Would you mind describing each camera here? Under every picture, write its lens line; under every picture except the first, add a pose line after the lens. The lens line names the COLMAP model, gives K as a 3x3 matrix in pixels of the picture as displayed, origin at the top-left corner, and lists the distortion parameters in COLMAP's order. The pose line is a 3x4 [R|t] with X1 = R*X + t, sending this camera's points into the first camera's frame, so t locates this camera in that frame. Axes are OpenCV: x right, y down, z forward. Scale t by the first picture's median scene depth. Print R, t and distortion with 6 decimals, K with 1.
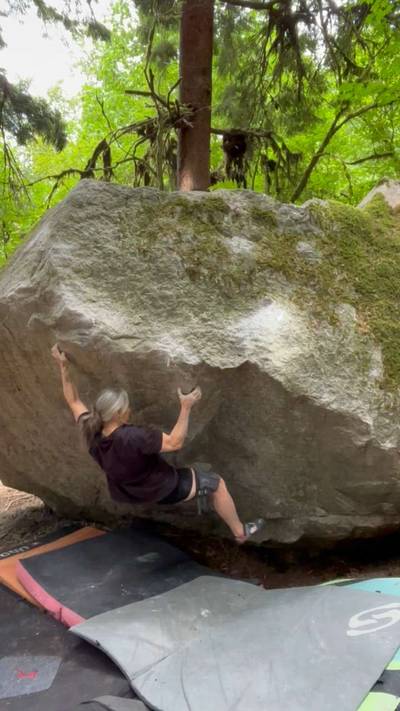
lens RADIAL K [[502.8, 0, 199.0], [0, 502.8, 359.0], [0, 0, 1]] dist [0.039050, -0.010826]
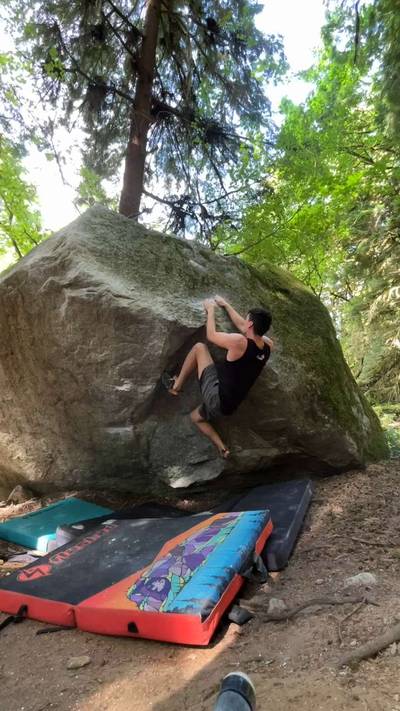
lens RADIAL K [[328.3, 0, 196.9], [0, 328.3, 354.2], [0, 0, 1]] dist [-0.012170, 0.003822]
pose [[0.950366, 0.100477, 0.294464, -0.189018], [-0.021890, 0.965668, -0.258855, 0.316343], [-0.310363, 0.239561, 0.919937, 0.128446]]
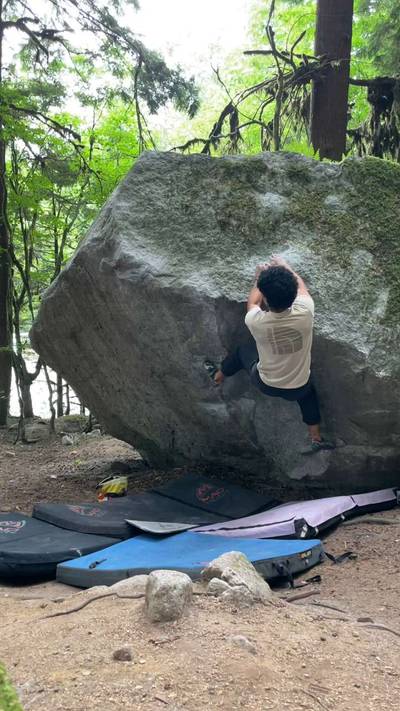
lens RADIAL K [[616.6, 0, 200.1], [0, 616.6, 358.7], [0, 0, 1]] dist [0.080575, -0.057511]
pose [[0.955334, 0.046034, -0.291921, 0.368923], [-0.046562, 0.998902, 0.005140, 0.141255], [0.291837, 0.008682, 0.956429, -0.413763]]
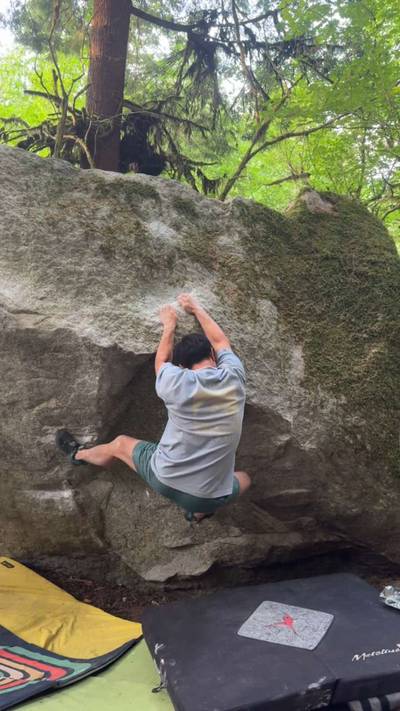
lens RADIAL K [[586.2, 0, 203.1], [0, 586.2, 352.8], [0, 0, 1]] dist [0.061578, -0.071391]
pose [[0.979972, 0.055149, 0.191347, -0.035047], [-0.030217, 0.990942, -0.130850, 0.140585], [-0.196830, 0.122448, 0.972761, -0.044354]]
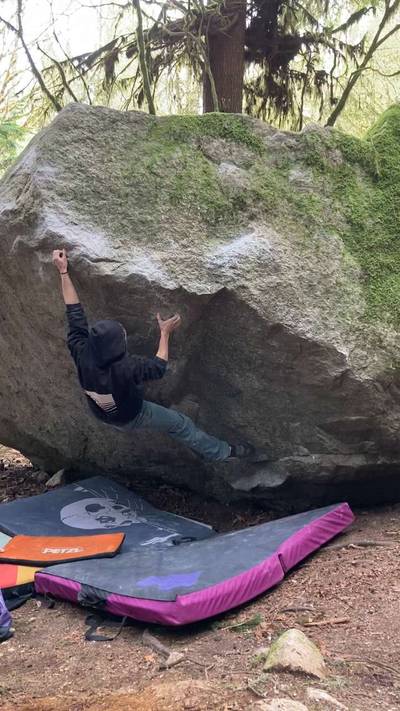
lens RADIAL K [[665.6, 0, 203.6], [0, 665.6, 353.2], [0, 0, 1]] dist [0.063176, 0.000000]
pose [[0.997317, 0.036029, -0.063726, 0.134855], [-0.034117, 0.998942, 0.030841, 0.089229], [0.064770, -0.028584, 0.997491, -0.316886]]
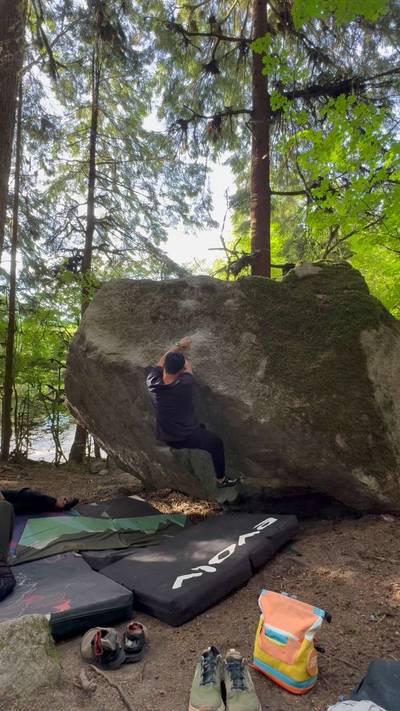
lens RADIAL K [[328.3, 0, 201.9], [0, 328.3, 354.4], [0, 0, 1]] dist [-0.012170, 0.003822]
pose [[0.940166, -0.039941, -0.338366, 0.508817], [-0.031769, 0.978503, -0.203773, 0.173854], [0.339231, 0.202330, 0.918686, 0.028965]]
